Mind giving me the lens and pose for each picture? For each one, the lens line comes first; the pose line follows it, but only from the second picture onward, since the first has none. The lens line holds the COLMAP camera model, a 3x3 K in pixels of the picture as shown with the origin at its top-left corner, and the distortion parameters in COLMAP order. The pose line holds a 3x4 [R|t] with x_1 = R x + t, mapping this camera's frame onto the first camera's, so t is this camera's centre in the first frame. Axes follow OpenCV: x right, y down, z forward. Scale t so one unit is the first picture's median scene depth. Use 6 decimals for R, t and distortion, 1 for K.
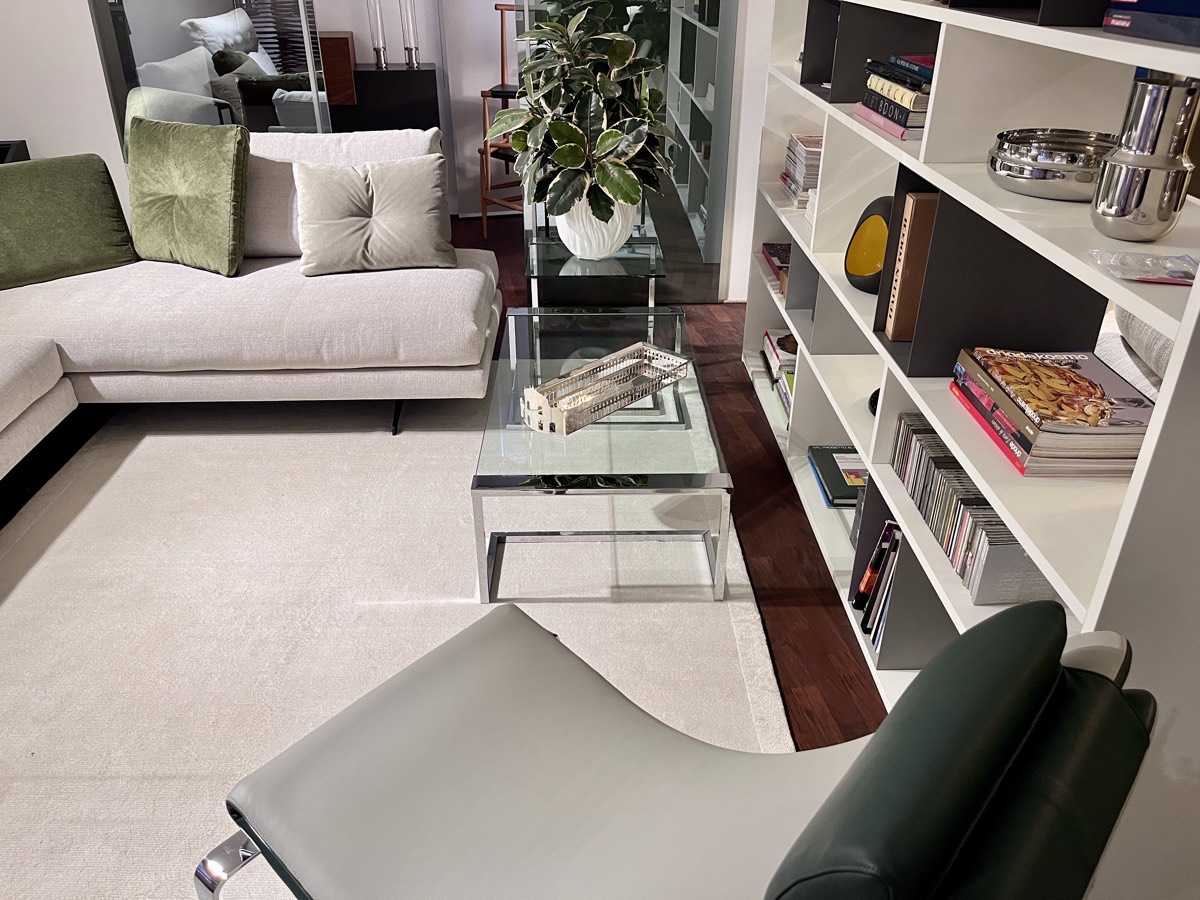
lens RADIAL K [[908.8, 0, 602.7], [0, 908.8, 446.8], [0, 0, 1]] dist [0.078777, -0.118852]
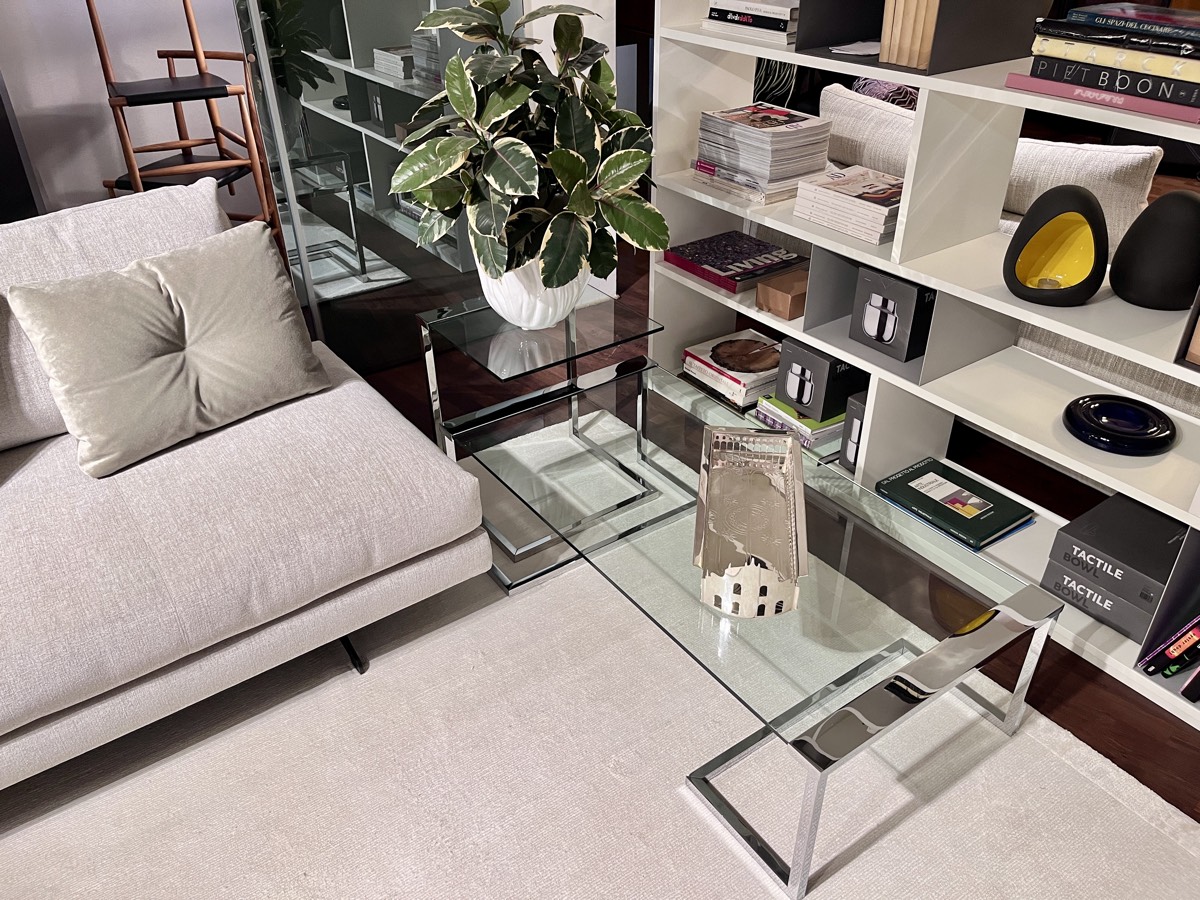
lens RADIAL K [[908.8, 0, 602.7], [0, 908.8, 446.8], [0, 0, 1]] dist [0.078777, -0.118852]
pose [[0.826725, -0.311017, 0.468823, -0.332178], [0.282651, 0.950114, 0.131878, -0.194344], [-0.486452, 0.023486, 0.873392, 0.350664]]
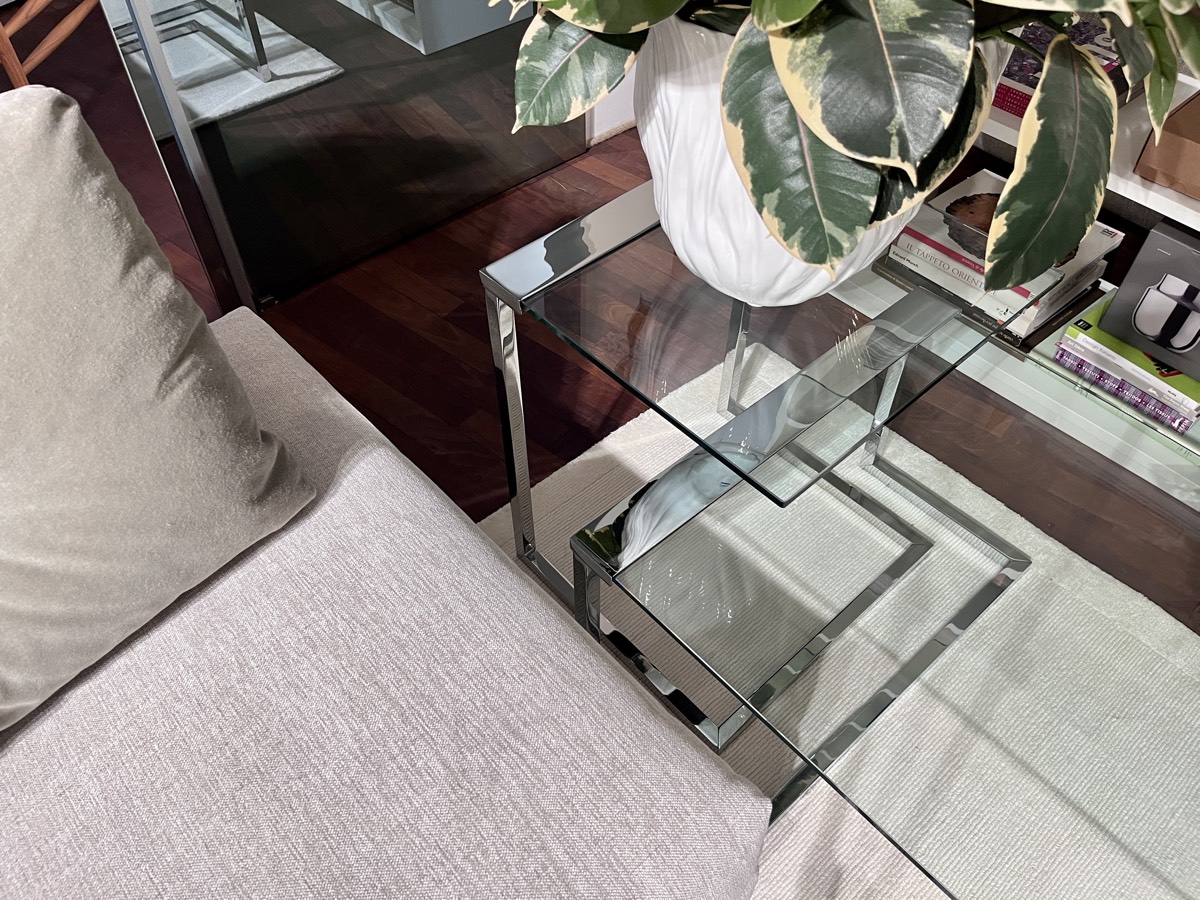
lens RADIAL K [[928.9, 0, 603.6], [0, 928.9, 443.5], [0, 0, 1]] dist [0.005898, -0.003259]
pose [[0.757221, -0.485302, 0.437149, -0.215086], [0.312198, 0.856801, 0.410396, -0.303922], [-0.573716, -0.174284, 0.800297, 0.769050]]
